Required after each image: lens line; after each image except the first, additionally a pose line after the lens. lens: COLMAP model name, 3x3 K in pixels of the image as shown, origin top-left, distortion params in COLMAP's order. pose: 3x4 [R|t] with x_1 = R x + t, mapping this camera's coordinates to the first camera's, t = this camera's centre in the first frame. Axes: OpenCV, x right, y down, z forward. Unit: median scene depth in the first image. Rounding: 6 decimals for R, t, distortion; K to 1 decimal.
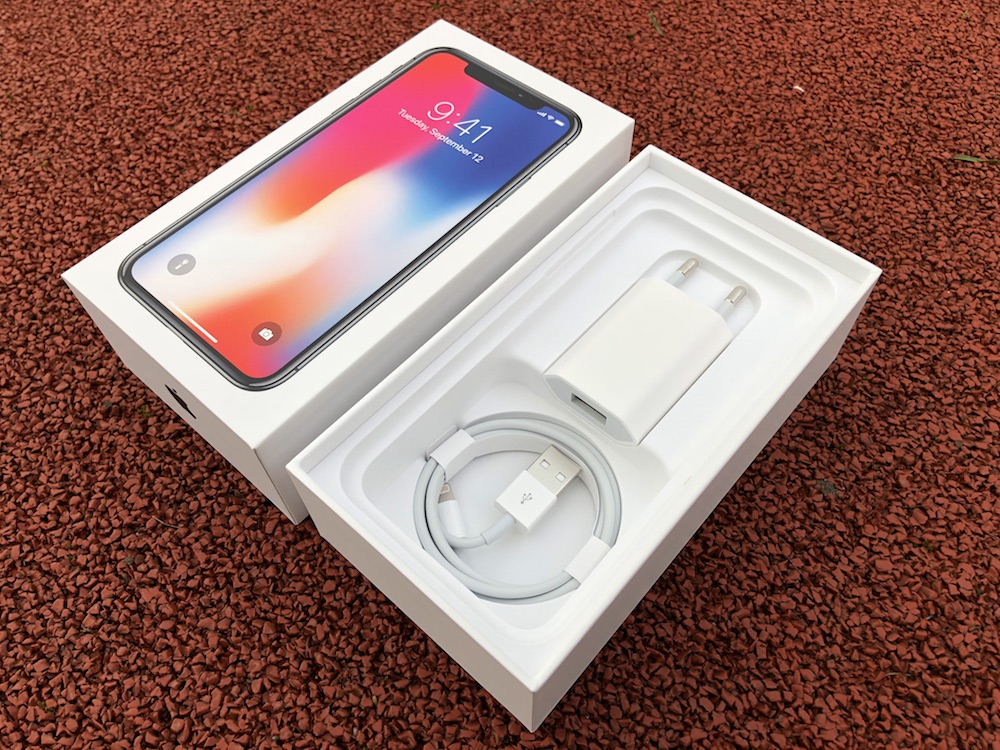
lens RADIAL K [[863.7, 0, 505.2], [0, 863.7, 370.1], [0, 0, 1]] dist [0.005088, 0.006434]
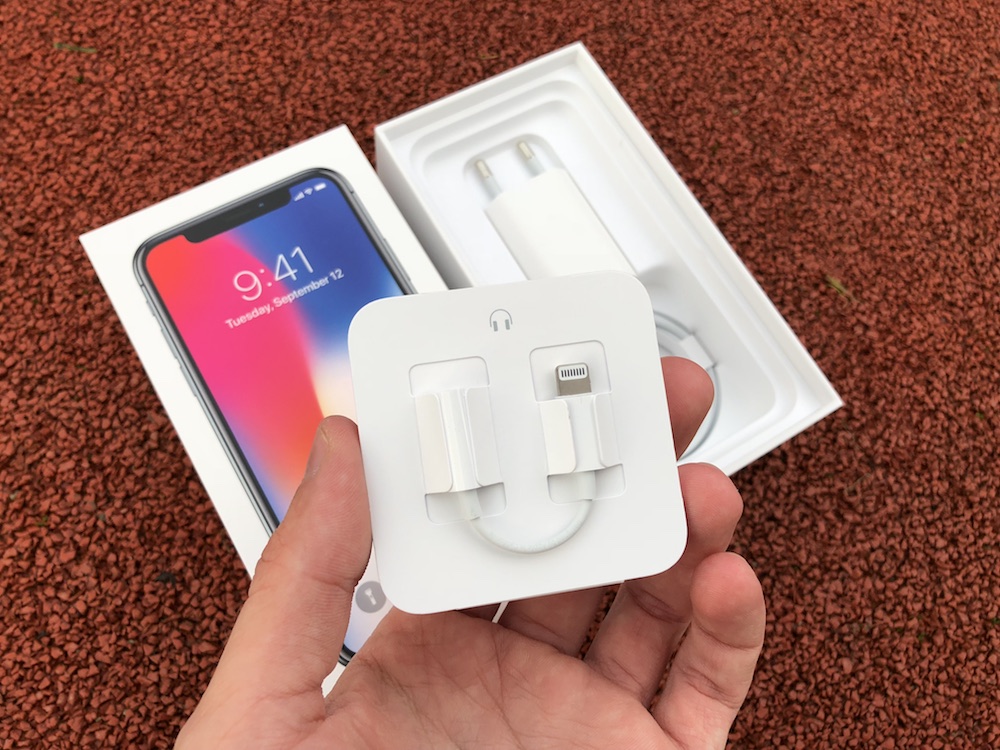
lens RADIAL K [[863.7, 0, 505.2], [0, 863.7, 370.1], [0, 0, 1]] dist [0.005088, 0.006434]
pose [[0.284320, -0.875684, 0.390306, -0.369378], [0.708045, 0.466272, 0.530342, -0.474976], [-0.646401, 0.125567, 0.752594, 0.146810]]
